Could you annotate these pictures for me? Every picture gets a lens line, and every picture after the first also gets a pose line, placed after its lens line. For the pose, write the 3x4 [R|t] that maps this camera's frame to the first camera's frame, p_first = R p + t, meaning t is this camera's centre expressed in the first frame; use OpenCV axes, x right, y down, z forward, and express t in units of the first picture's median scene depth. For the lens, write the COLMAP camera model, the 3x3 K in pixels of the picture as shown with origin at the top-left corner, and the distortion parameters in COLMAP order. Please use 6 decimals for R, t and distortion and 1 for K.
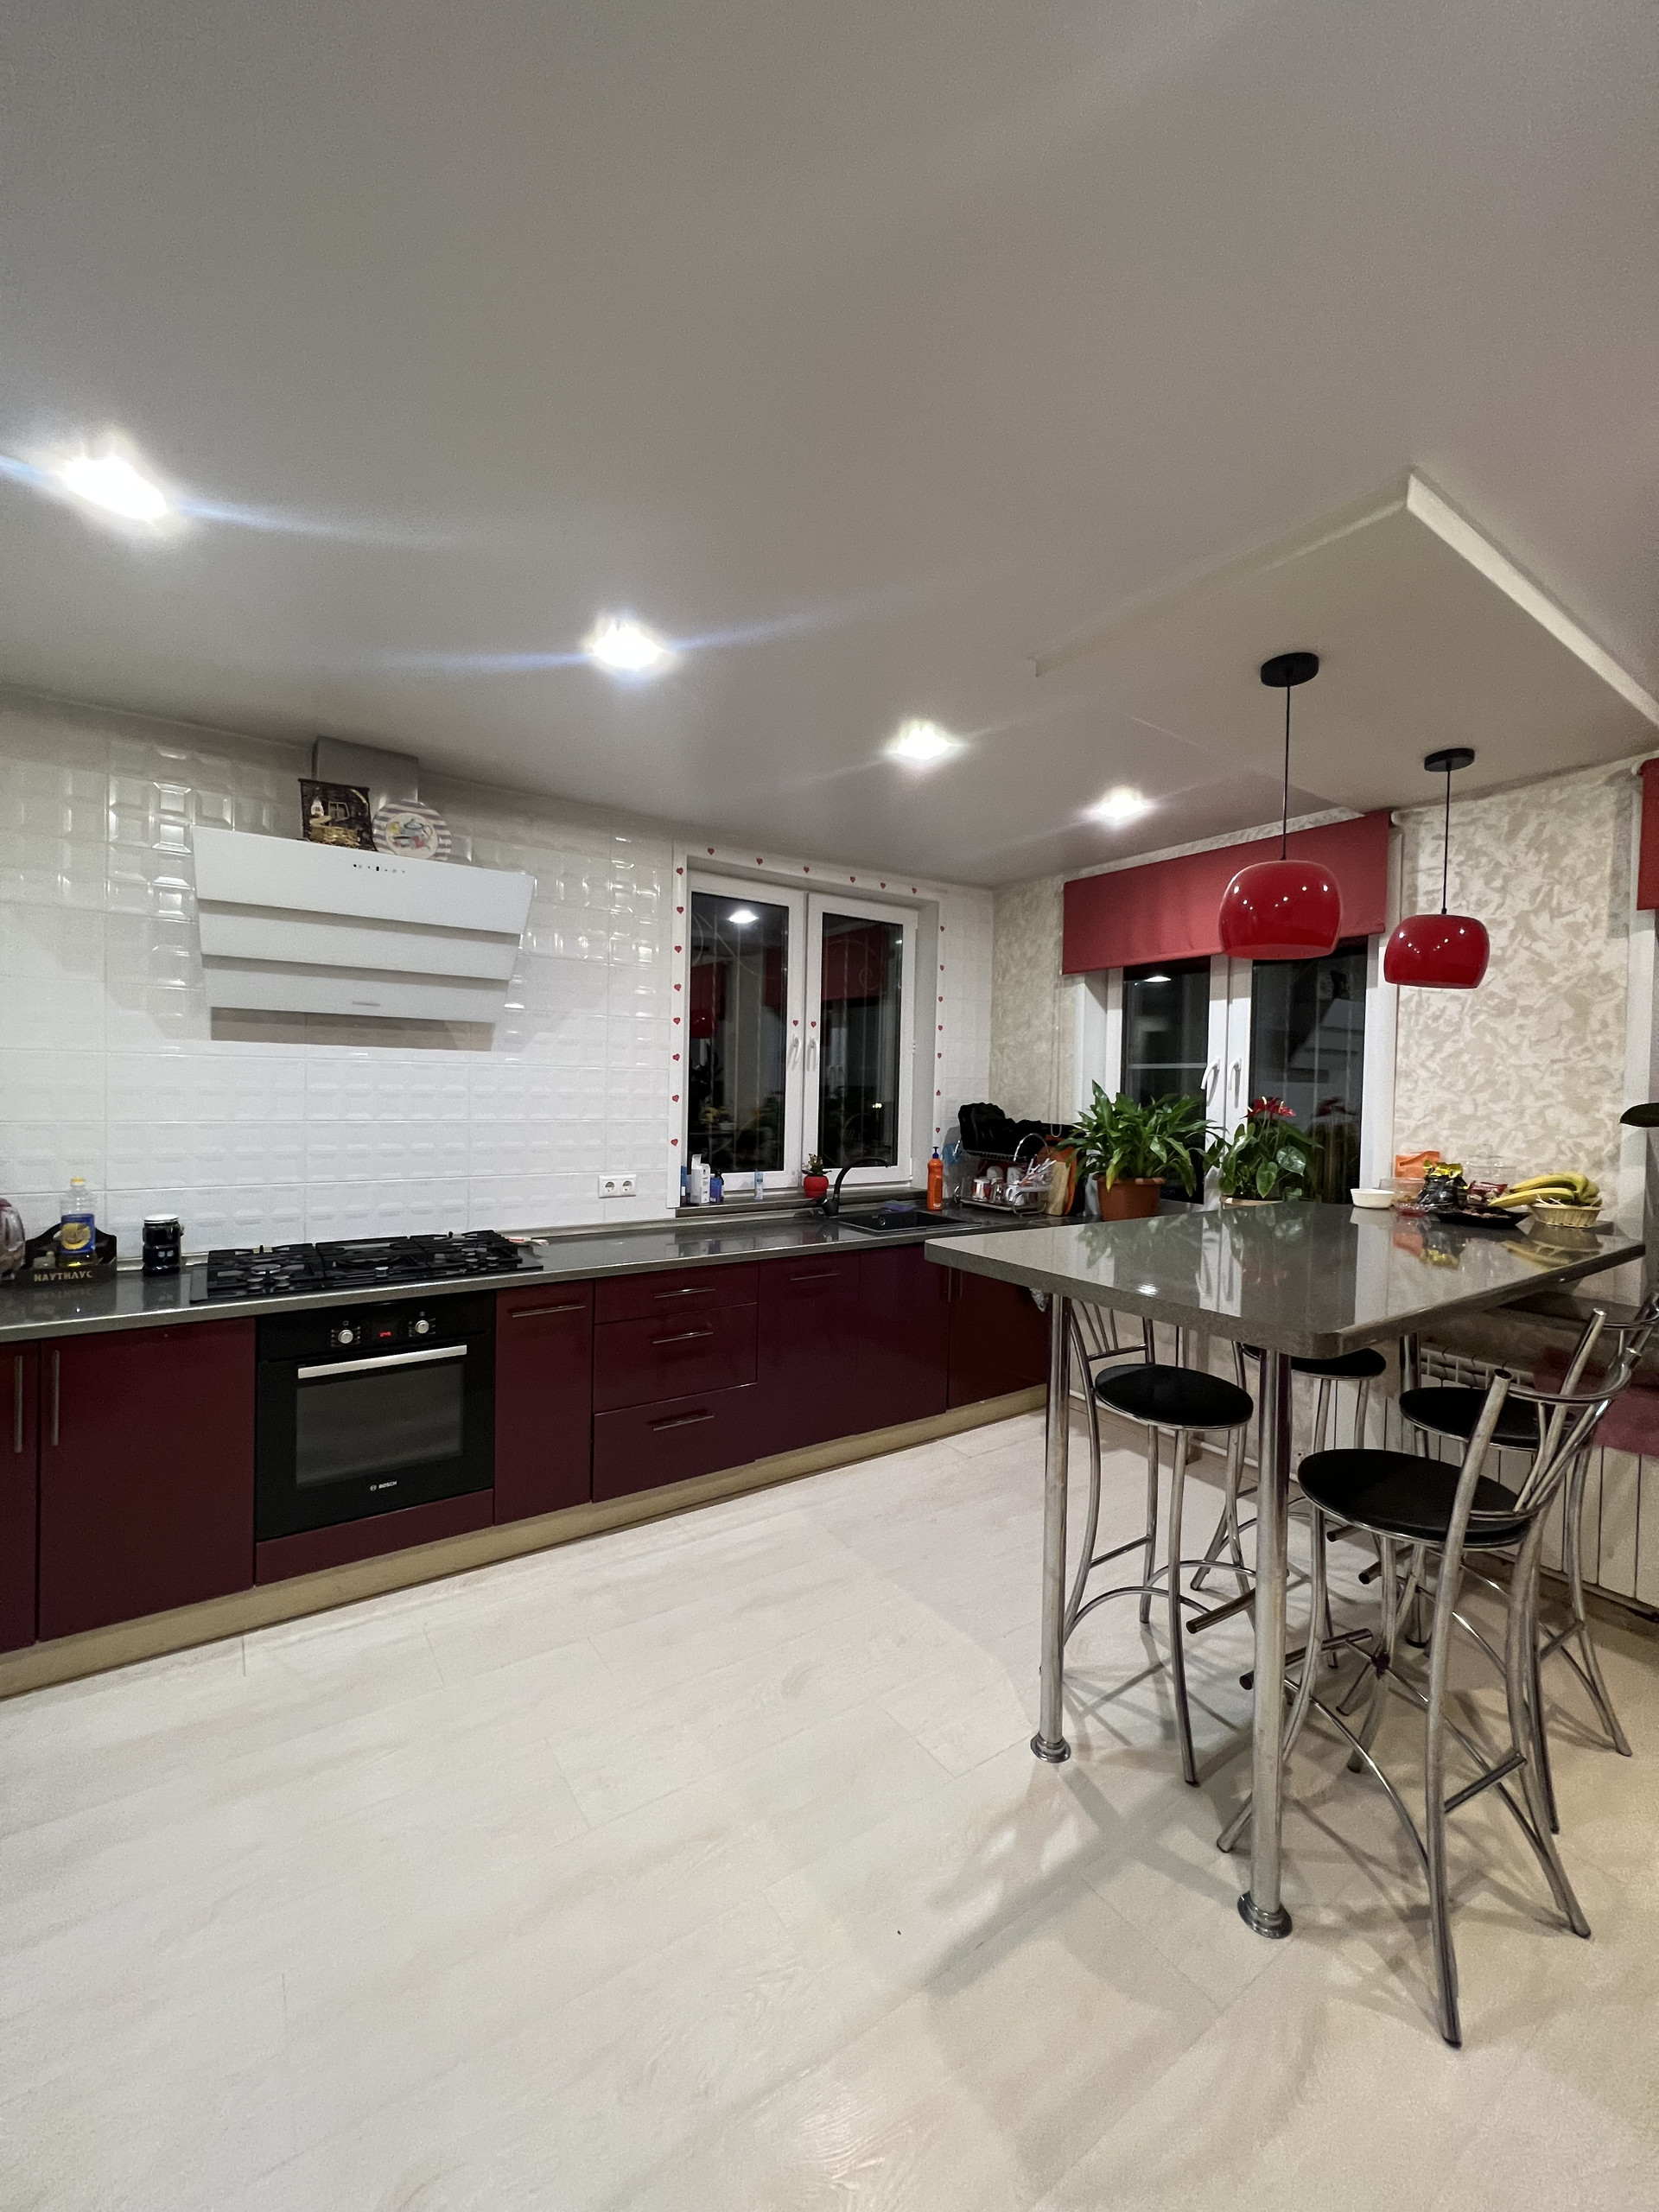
lens RADIAL K [[887.5, 0, 838.9], [0, 887.5, 1100.2], [0, 0, 1]] dist [-0.001318, 0.000049]
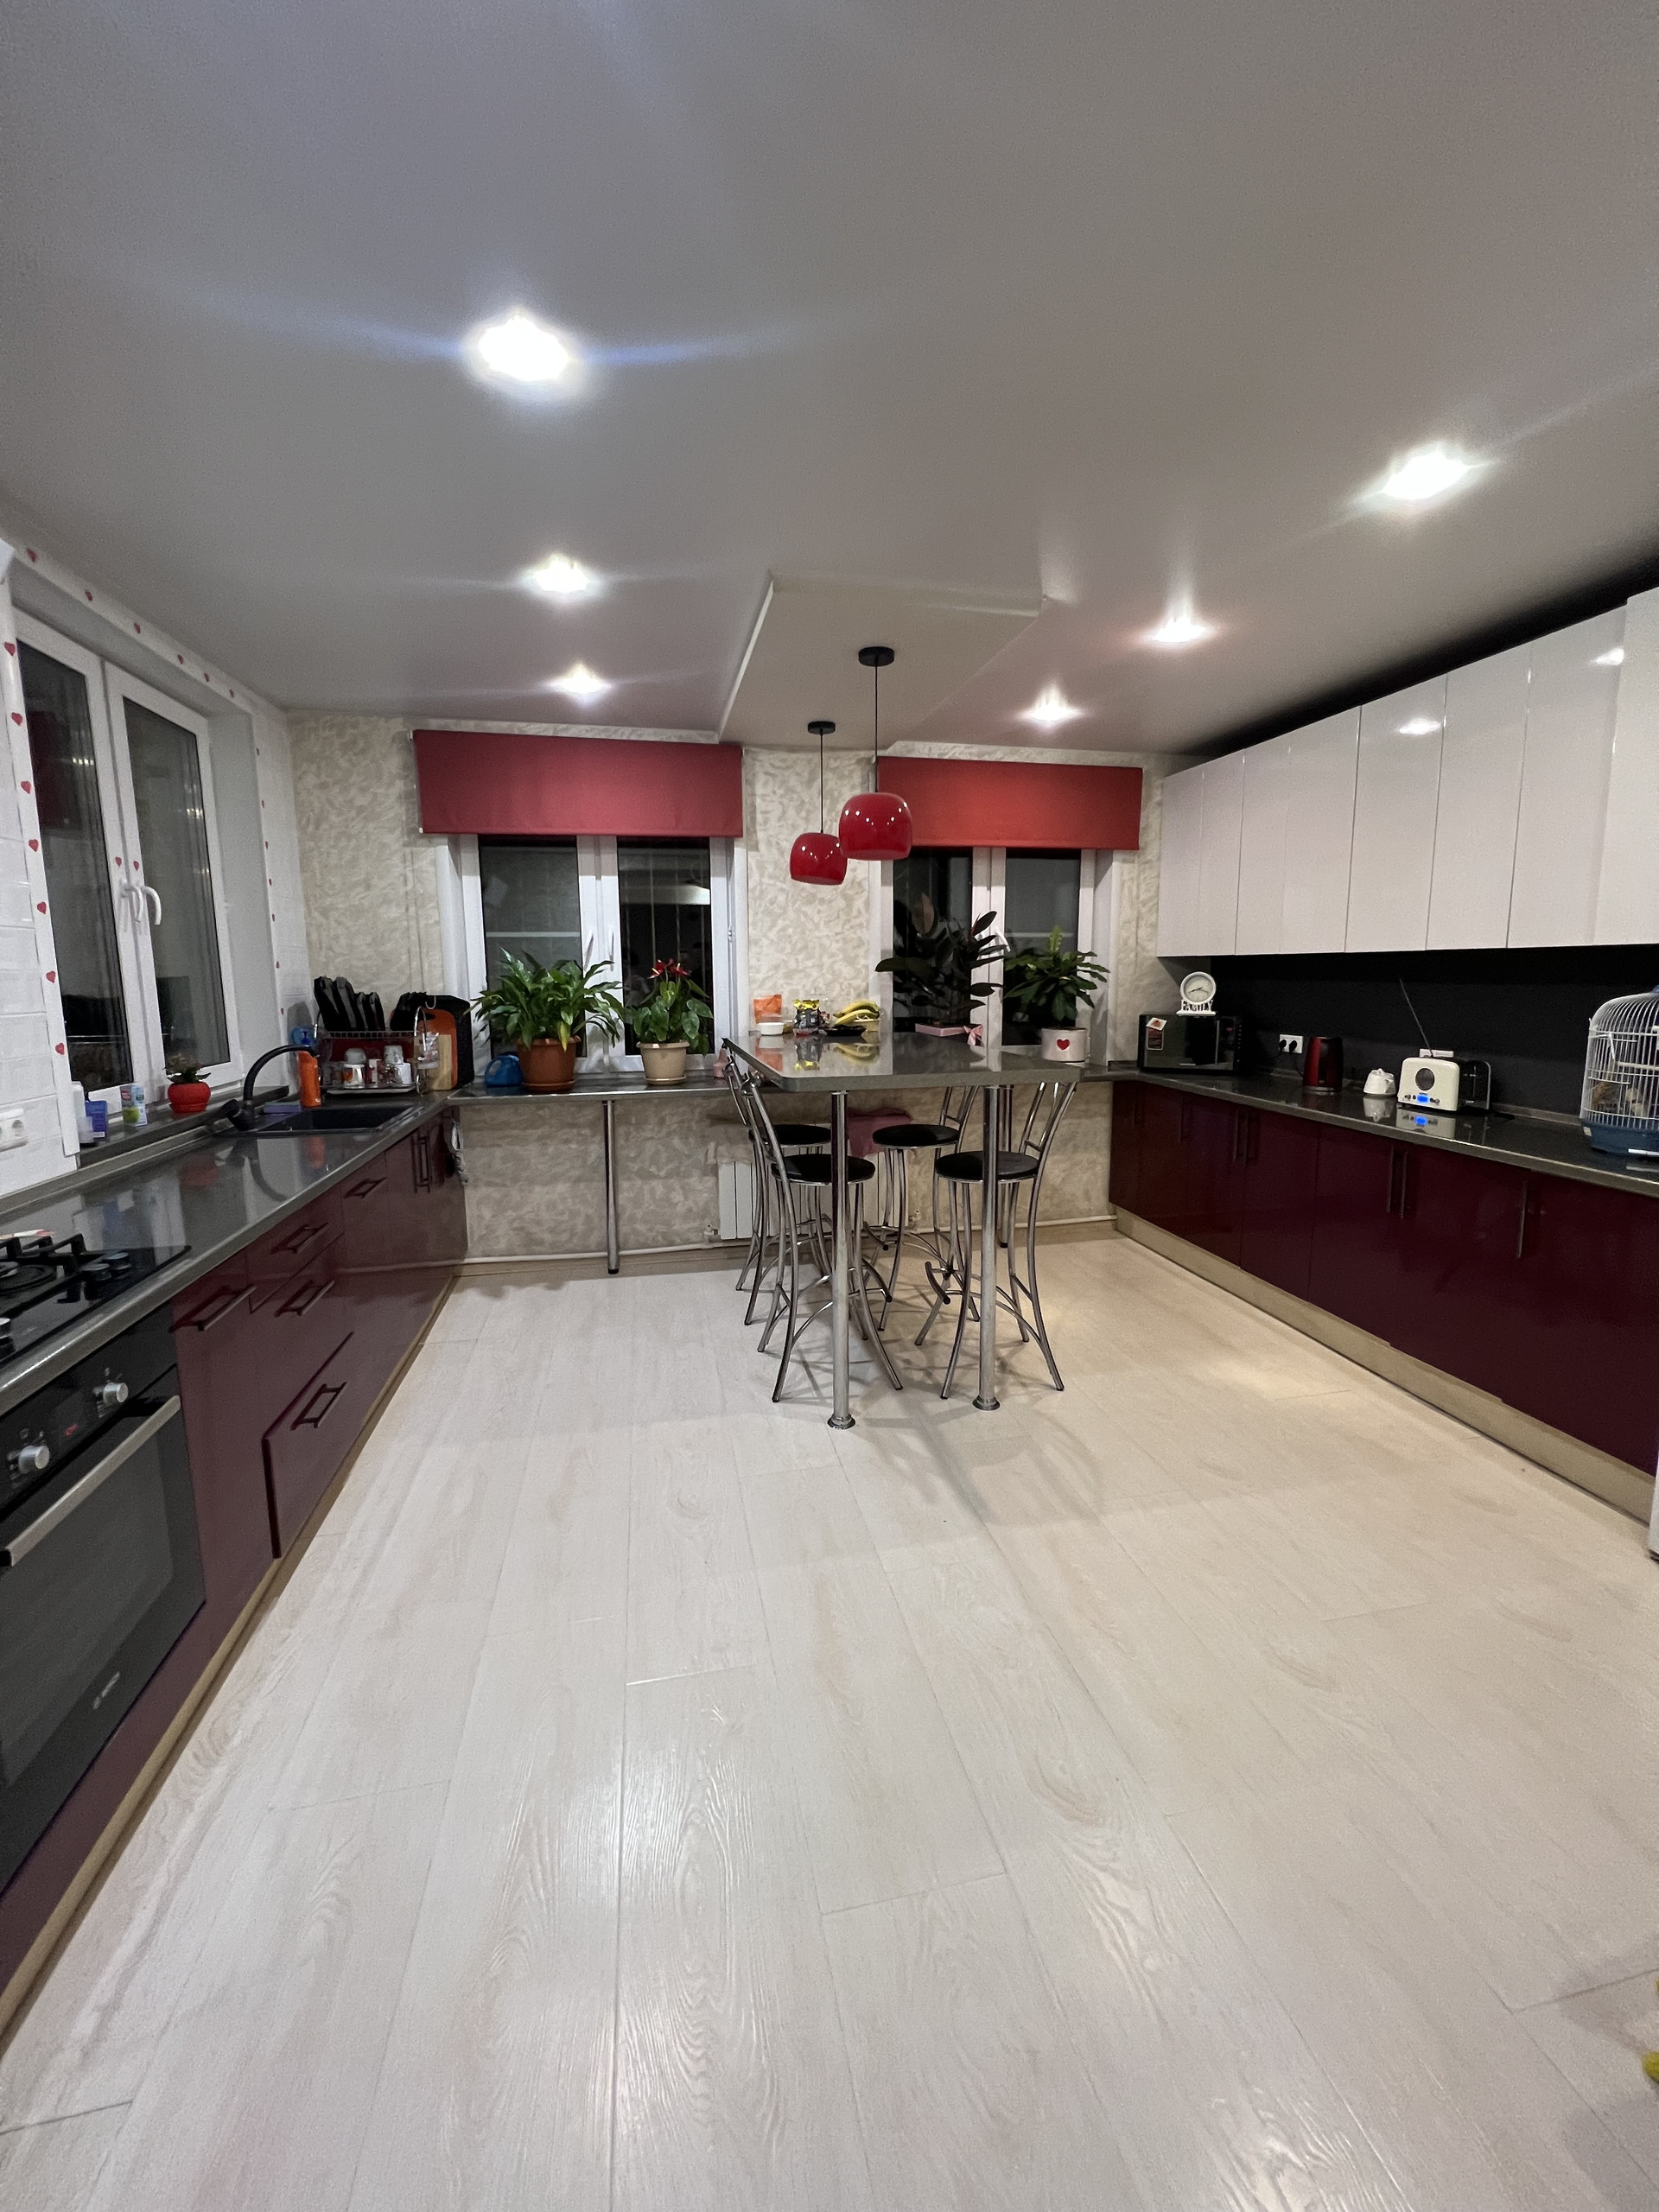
lens RADIAL K [[887.5, 0, 837.4], [0, 887.5, 1099.5], [0, 0, 1]] dist [-0.001318, 0.000049]
pose [[0.388894, -0.155261, 0.908106, -0.656950], [0.029215, 0.987280, 0.156286, 0.001798], [-0.920819, -0.034248, 0.388483, 0.323276]]
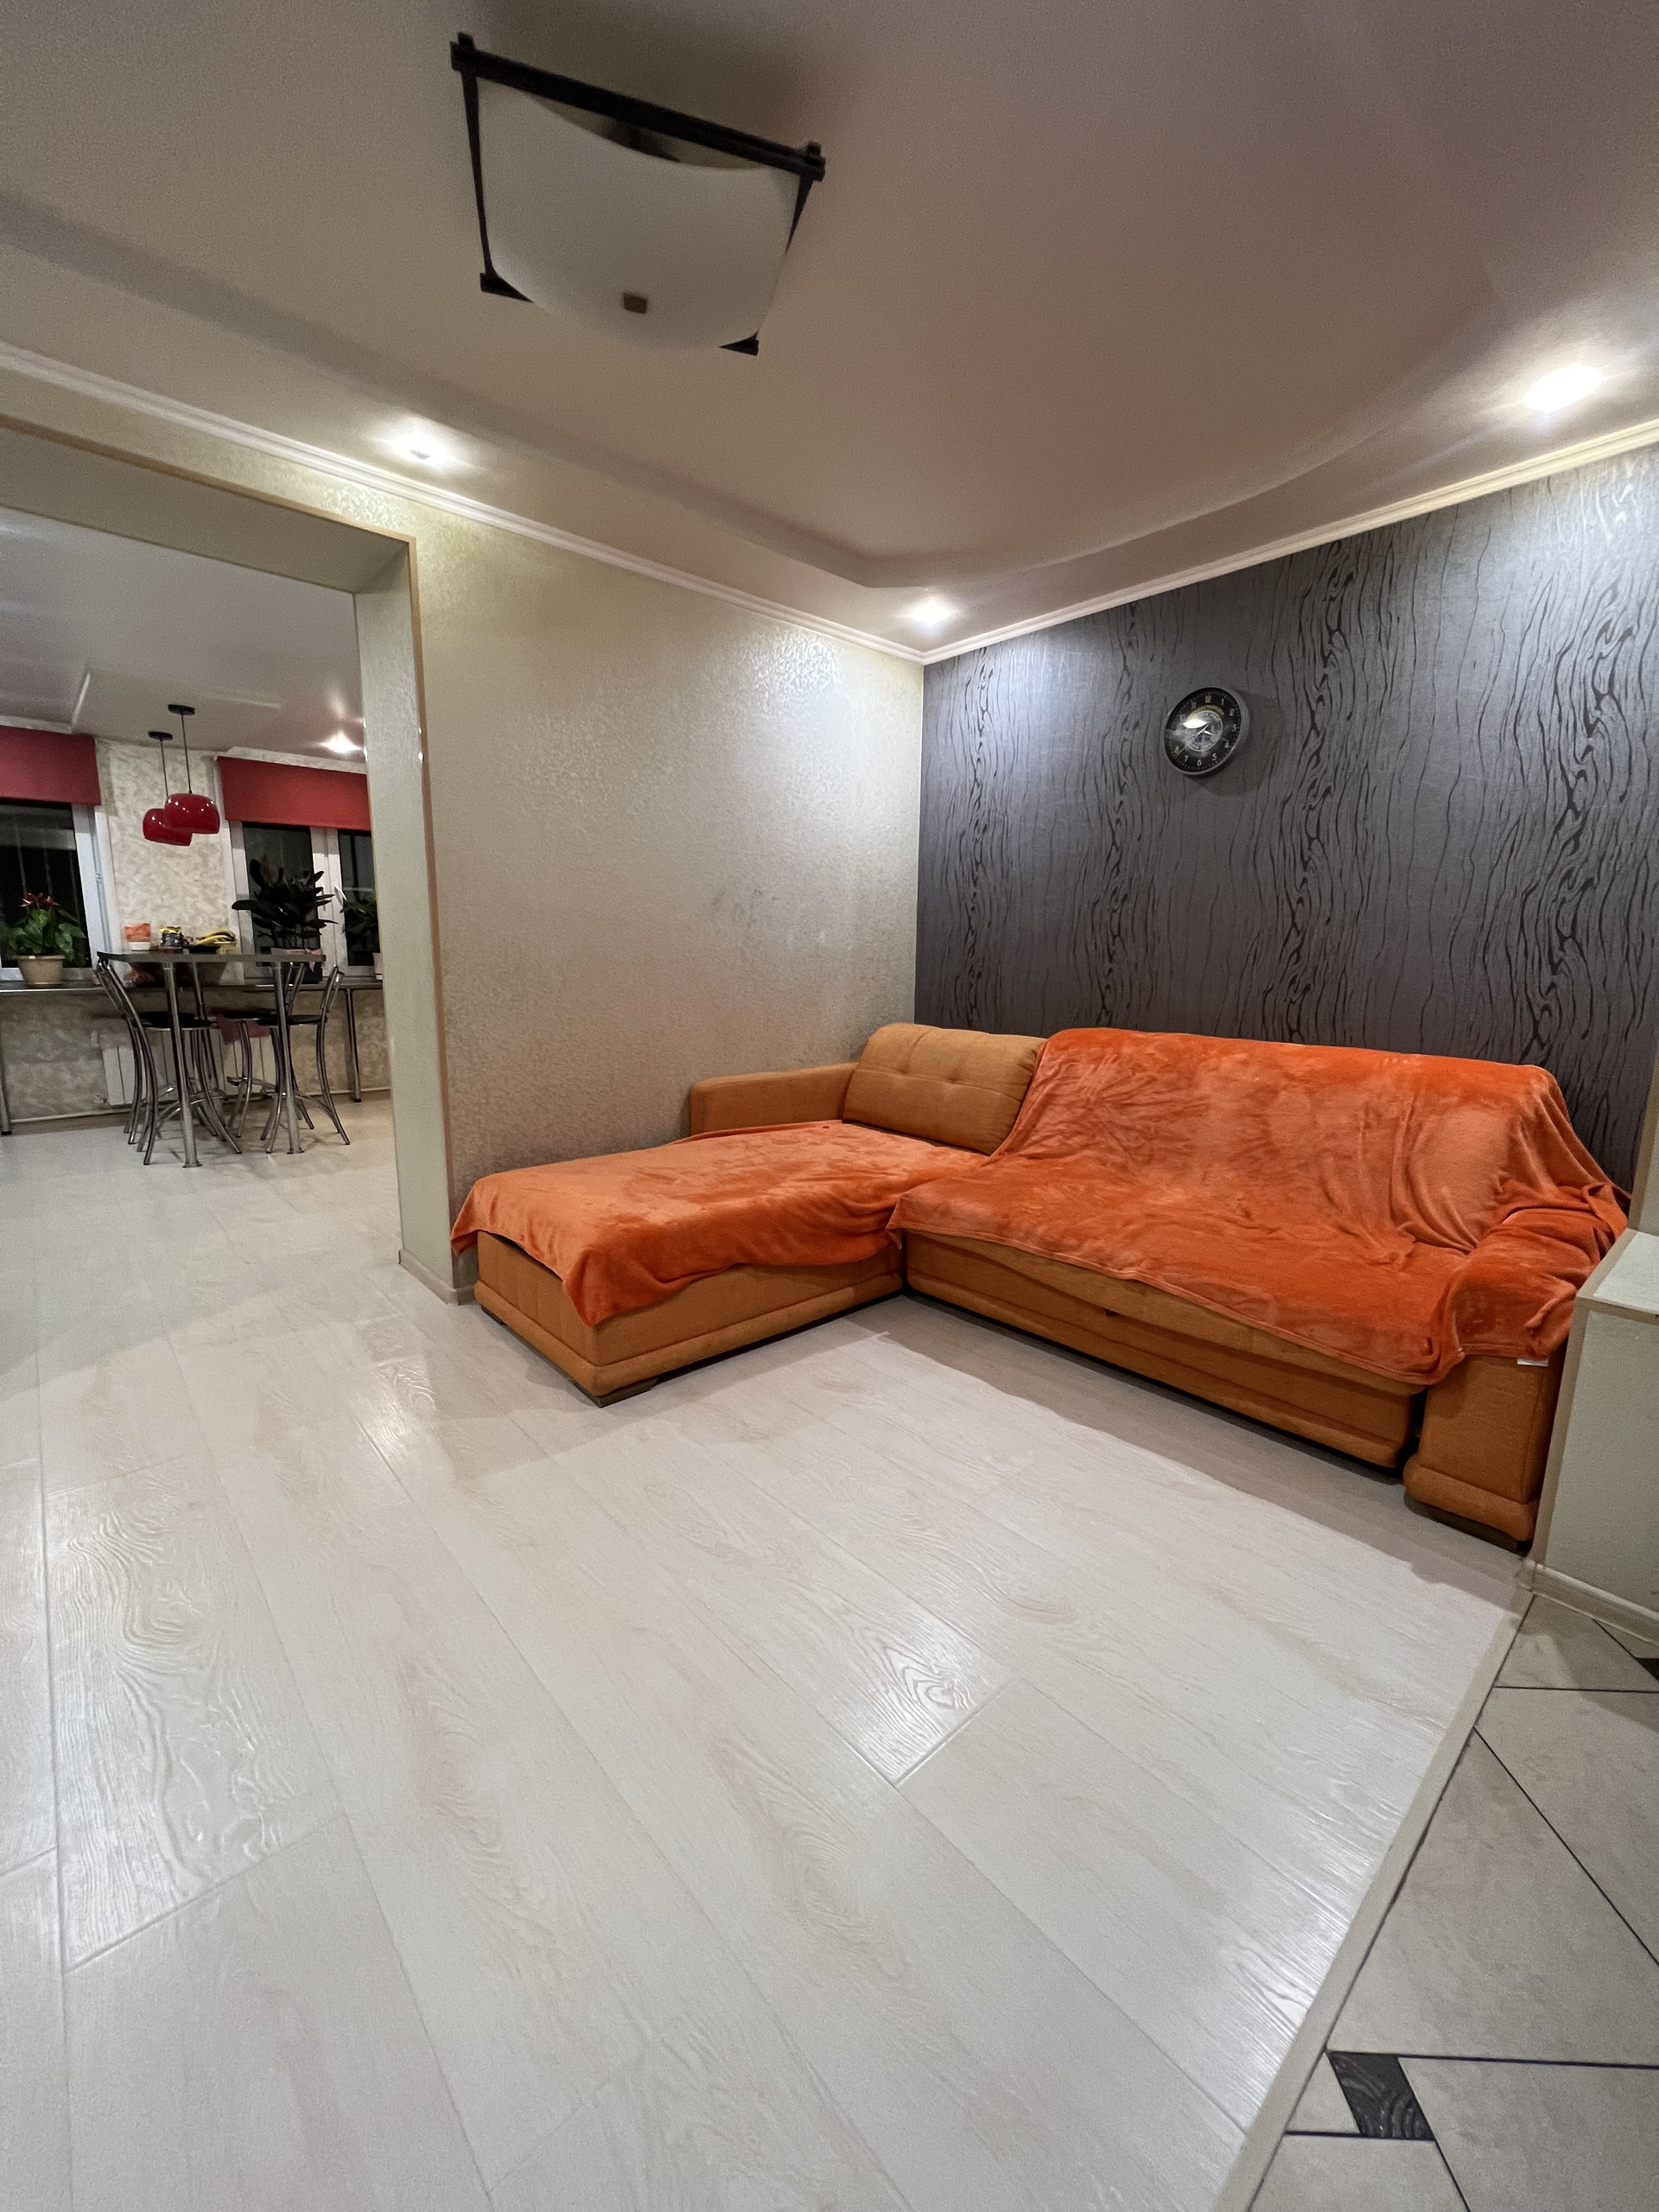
lens RADIAL K [[887.5, 0, 838.6], [0, 887.5, 1100.7], [0, 0, 1]] dist [-0.001318, 0.000049]
pose [[-0.121852, -0.192402, 0.973721, -1.557619], [0.001852, 0.980986, 0.194069, 0.064474], [-0.992547, 0.025451, -0.119179, -0.314998]]
